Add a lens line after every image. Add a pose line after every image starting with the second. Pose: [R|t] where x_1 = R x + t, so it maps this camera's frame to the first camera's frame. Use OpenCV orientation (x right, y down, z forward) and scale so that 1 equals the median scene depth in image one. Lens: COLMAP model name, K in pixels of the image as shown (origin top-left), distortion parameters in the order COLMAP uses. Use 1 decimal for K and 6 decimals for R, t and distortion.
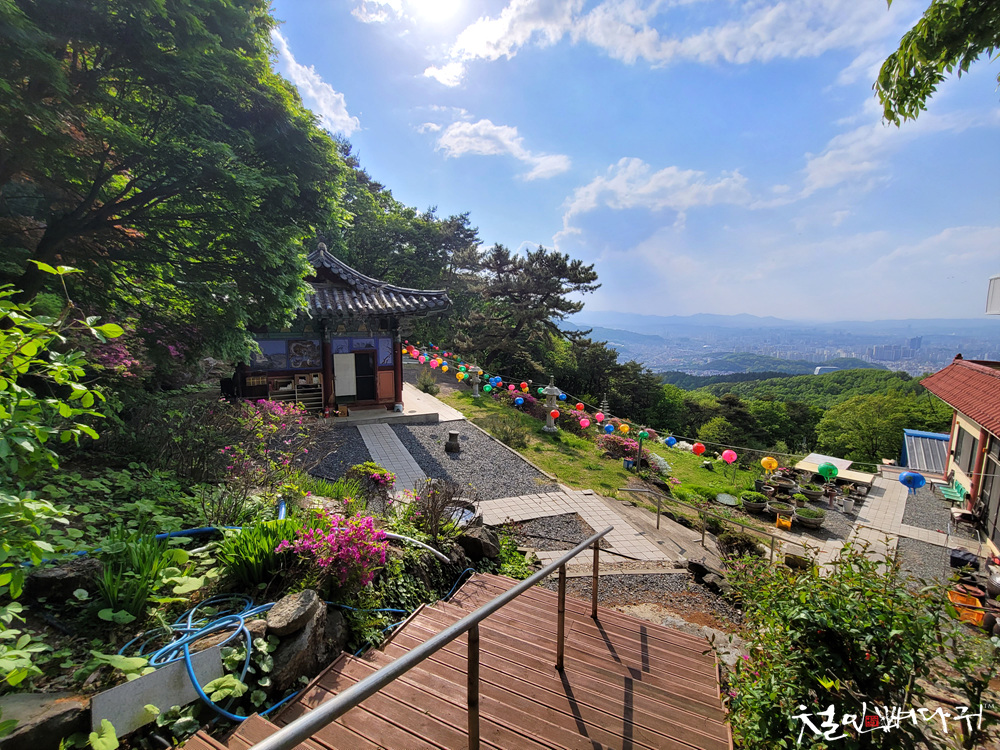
lens RADIAL K [[403.1, 0, 505.0], [0, 403.1, 373.2], [0, 0, 1]] dist [-0.006825, 0.000402]
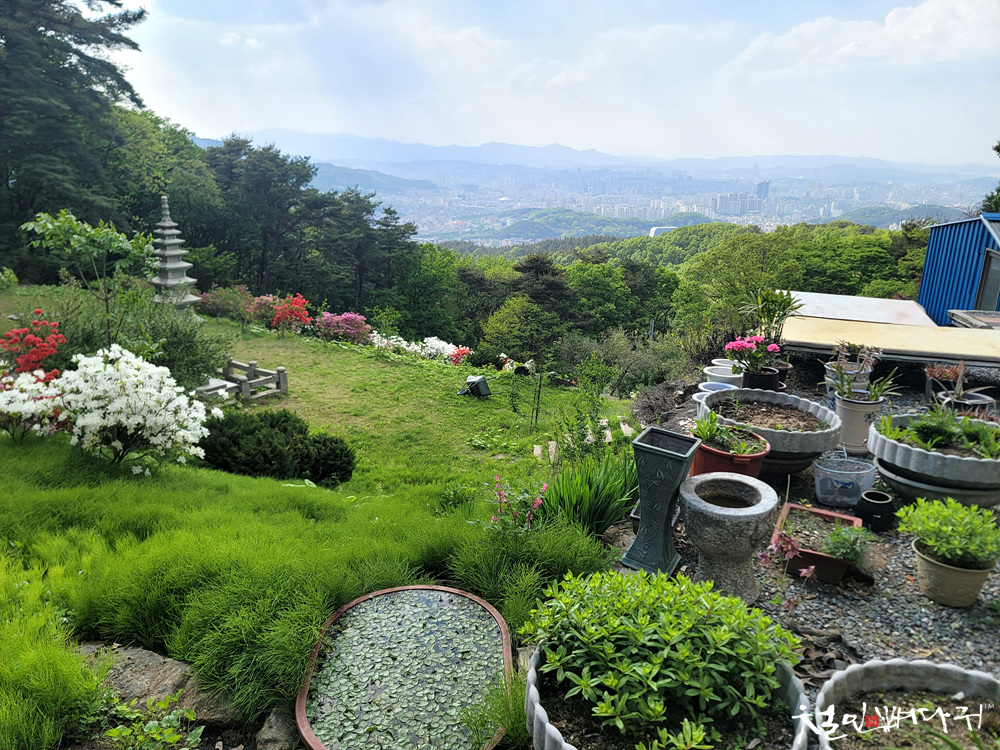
lens RADIAL K [[711.9, 0, 500.0], [0, 711.9, 375.0], [0, 0, 1]] dist [0.076610, -0.050474]
pose [[0.897230, -0.115072, 0.426305, 0.522164], [0.040672, 0.982879, 0.179707, 0.217005], [-0.439686, -0.143900, 0.886549, 0.876487]]
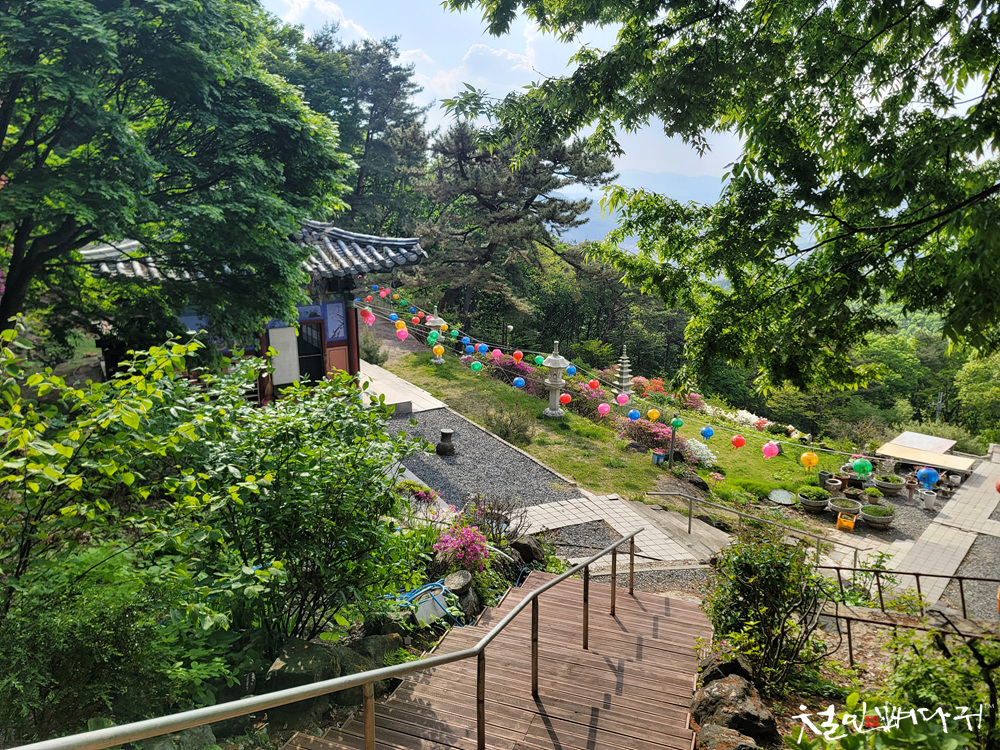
lens RADIAL K [[711.9, 0, 500.0], [0, 711.9, 375.0], [0, 0, 1]] dist [0.076610, -0.050474]
pose [[0.996832, -0.031452, 0.073059, -0.097897], [0.022306, 0.992182, 0.122786, -0.111784], [-0.076350, -0.120768, 0.989740, -0.333291]]
